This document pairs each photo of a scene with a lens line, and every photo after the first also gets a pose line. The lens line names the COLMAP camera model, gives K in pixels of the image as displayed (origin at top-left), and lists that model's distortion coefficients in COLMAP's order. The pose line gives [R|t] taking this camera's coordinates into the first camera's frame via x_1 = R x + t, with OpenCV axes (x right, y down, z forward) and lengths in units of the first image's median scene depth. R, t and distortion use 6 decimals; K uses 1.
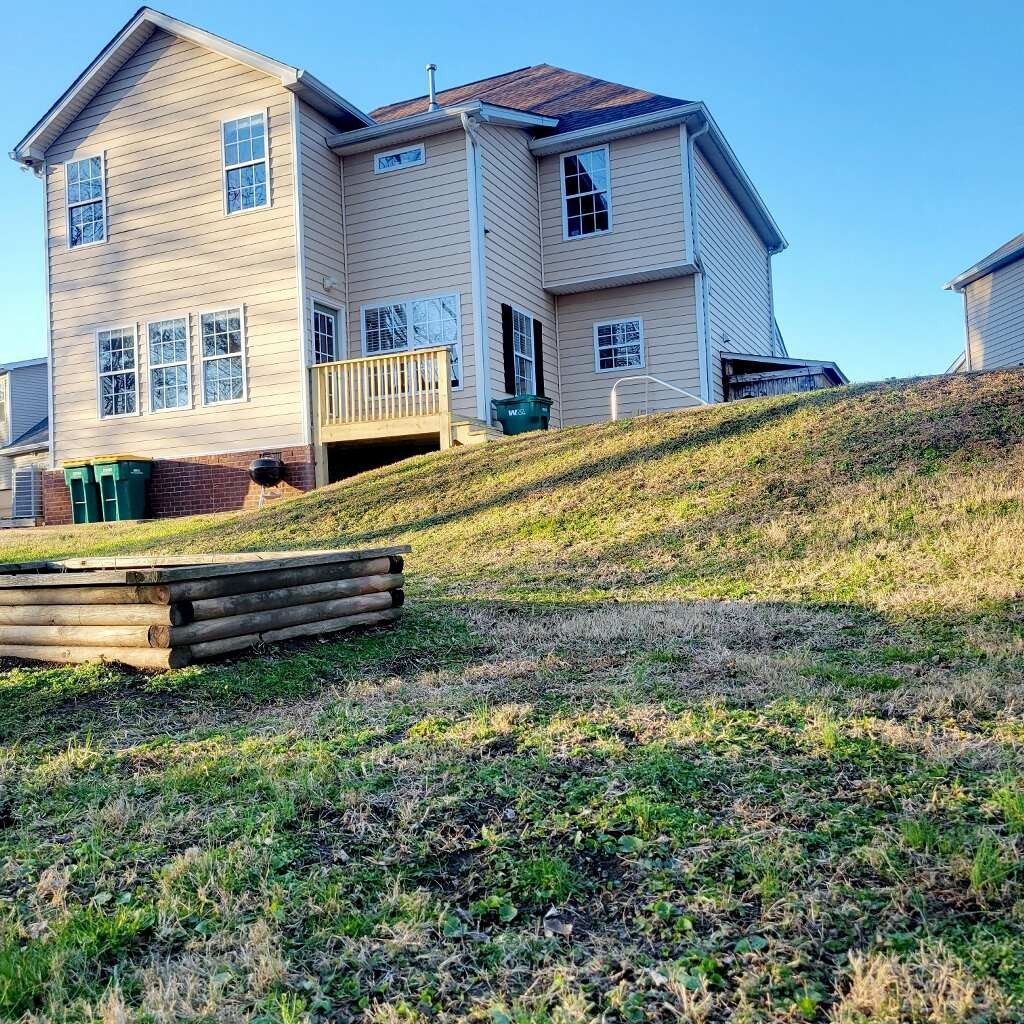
lens RADIAL K [[1020.5, 0, 512.0], [0, 1020.5, 512.0], [0, 0, 1]] dist [0.055118, -0.027963]
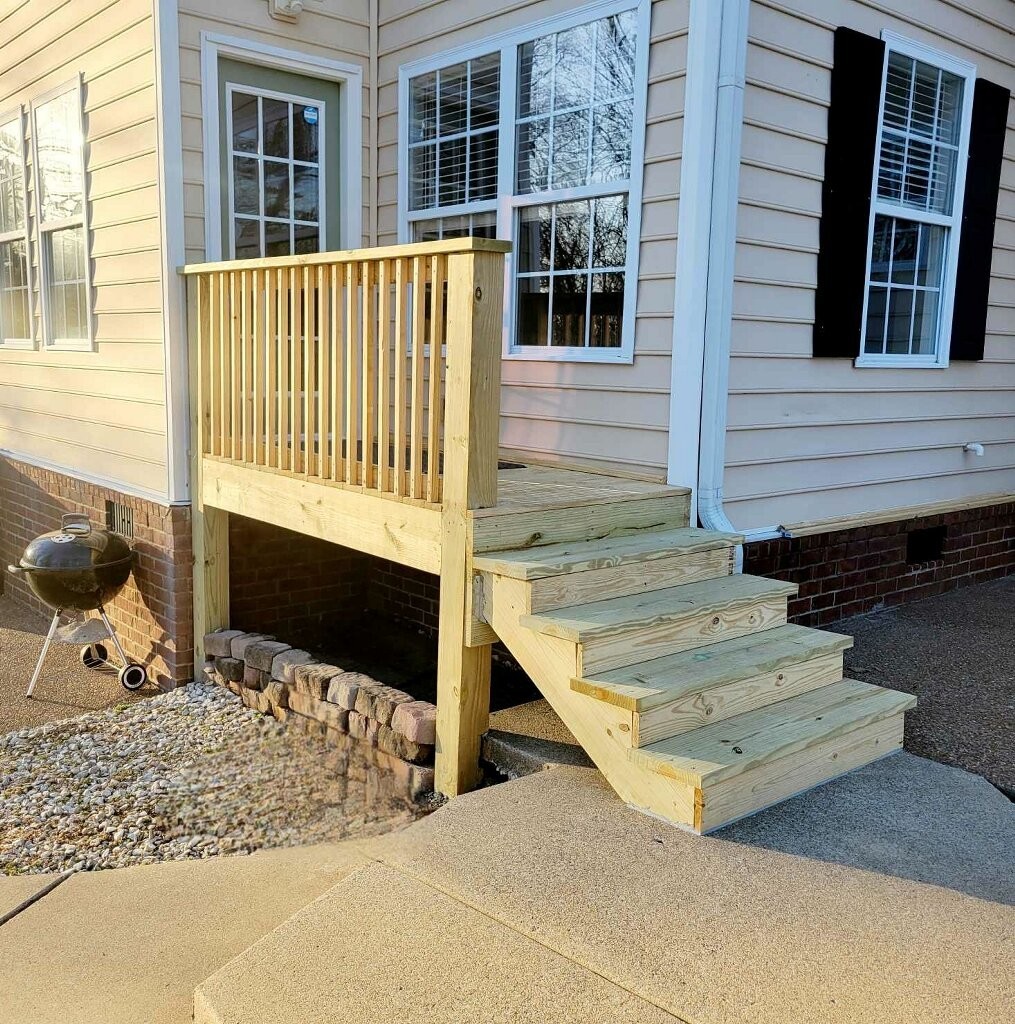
lens RADIAL K [[1020.5, 0, 507.5], [0, 1020.5, 512.0], [0, 0, 1]] dist [0.055118, -0.027963]
pose [[0.900941, 0.130145, -0.413965, 0.042943], [-0.043473, 0.976237, 0.212302, -0.133851], [0.431758, -0.173276, 0.885190, 0.701239]]
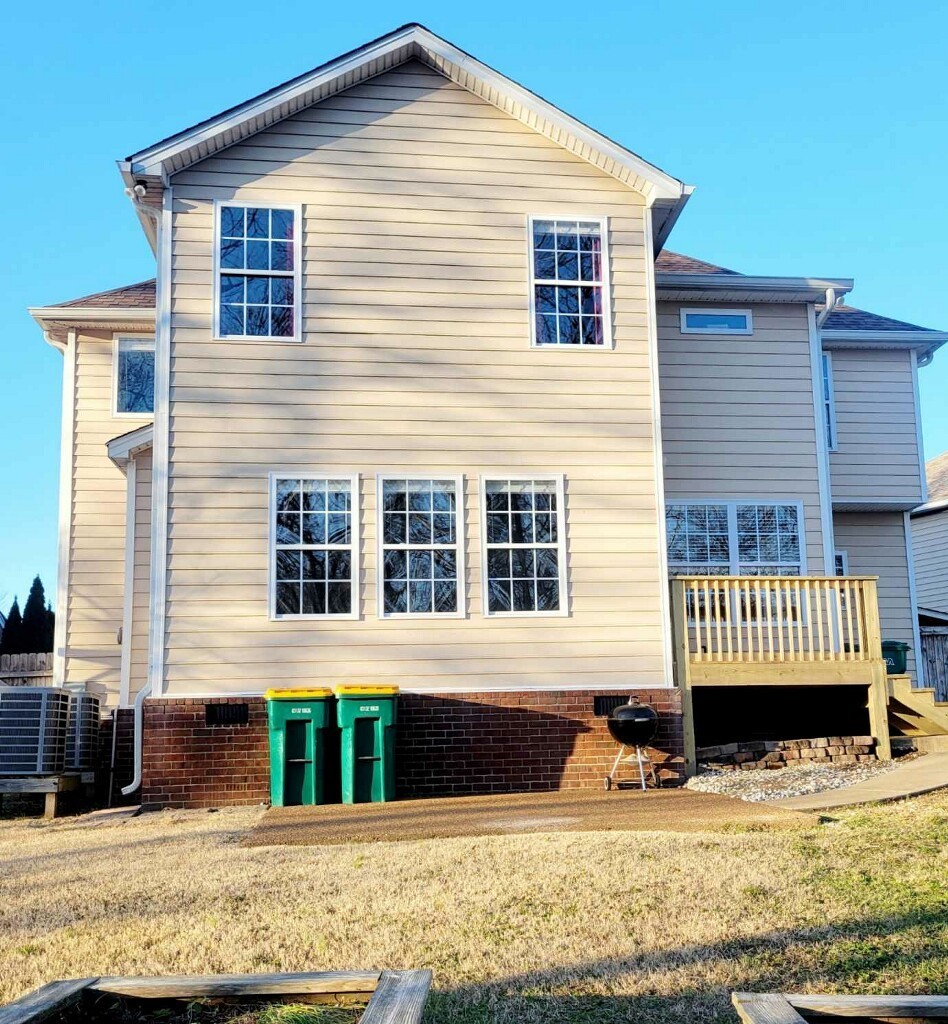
lens RADIAL K [[1161.6, 0, 538.8], [0, 1161.6, 587.7], [0, 0, 1]] dist [0.056144, -0.005511]
pose [[0.844721, 0.100336, 0.525719, -0.664776], [-0.034783, 0.990486, -0.133149, -0.022798], [-0.534076, 0.094187, 0.840173, 0.351589]]
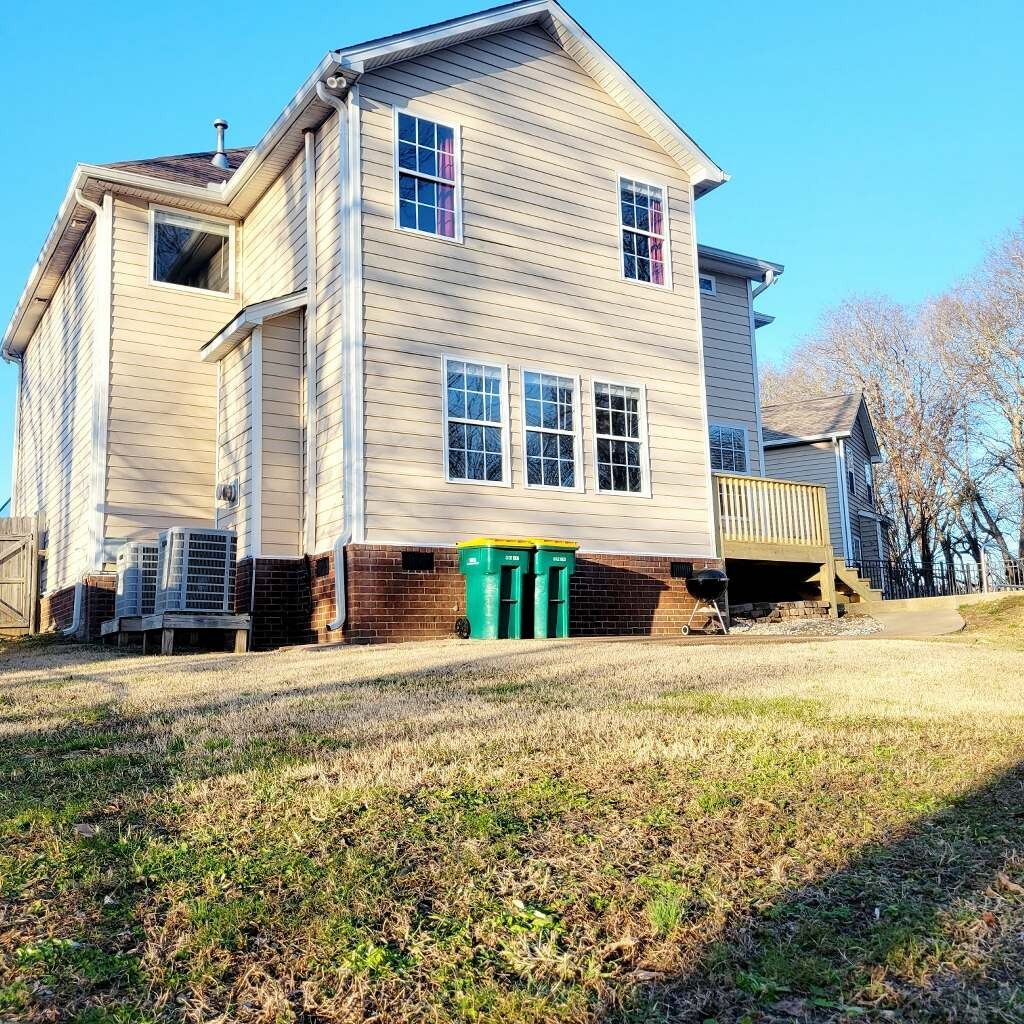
lens RADIAL K [[1020.5, 0, 512.0], [0, 1020.5, 512.0], [0, 0, 1]] dist [0.055118, -0.027963]
pose [[0.549370, 0.152420, 0.821560, -0.988853], [-0.033304, 0.986435, -0.160738, 0.042465], [-0.834915, 0.060944, 0.546994, 0.617366]]
